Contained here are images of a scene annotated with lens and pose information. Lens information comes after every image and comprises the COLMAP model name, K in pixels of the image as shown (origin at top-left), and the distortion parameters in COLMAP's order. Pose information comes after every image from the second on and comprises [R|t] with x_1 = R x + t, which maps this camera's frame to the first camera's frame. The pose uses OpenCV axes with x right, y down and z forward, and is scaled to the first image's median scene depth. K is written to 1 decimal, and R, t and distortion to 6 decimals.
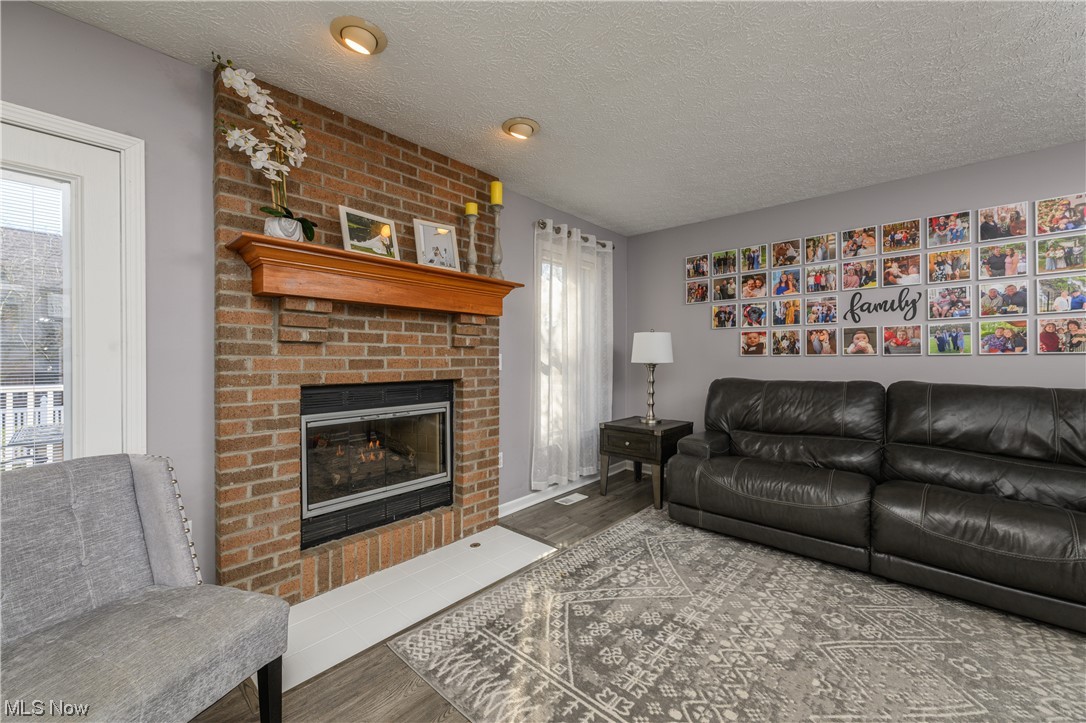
lens RADIAL K [[424.5, 0, 541.9], [0, 424.5, 359.5], [0, 0, 1]] dist [-0.003293, 0.000040]
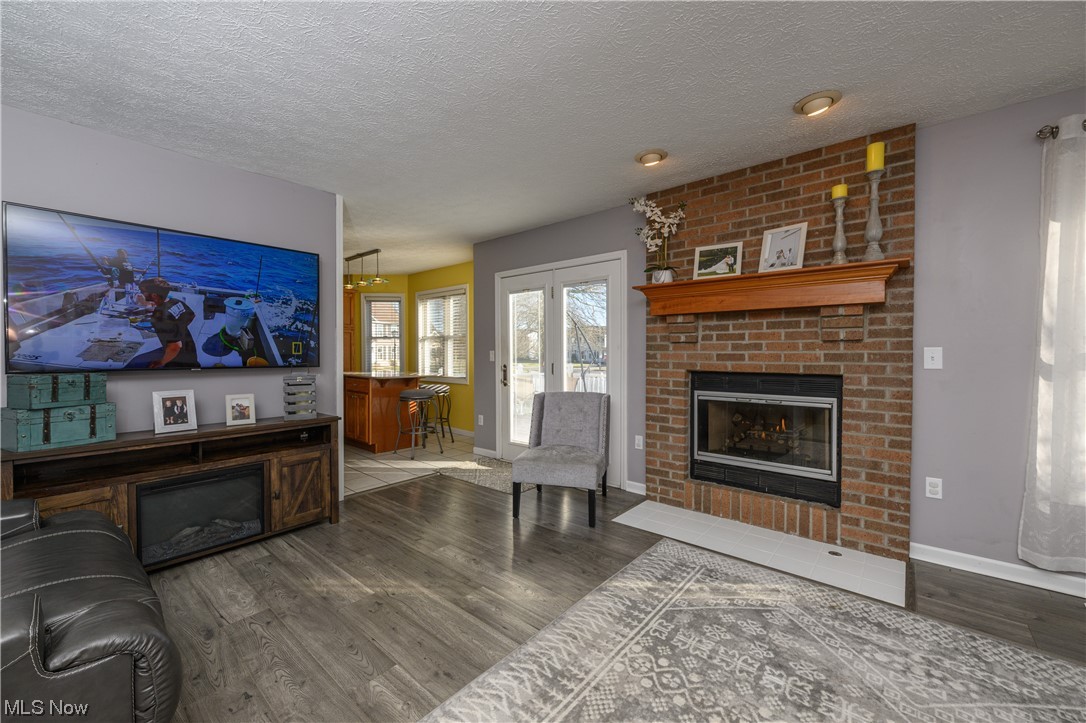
lens RADIAL K [[424.5, 0, 542.2], [0, 424.5, 359.4], [0, 0, 1]] dist [-0.003293, 0.000040]
pose [[0.029889, 0.015405, -0.999435, 0.892629], [-0.004894, 0.999872, 0.015265, 0.000409], [0.999541, 0.004435, 0.029961, 0.391993]]
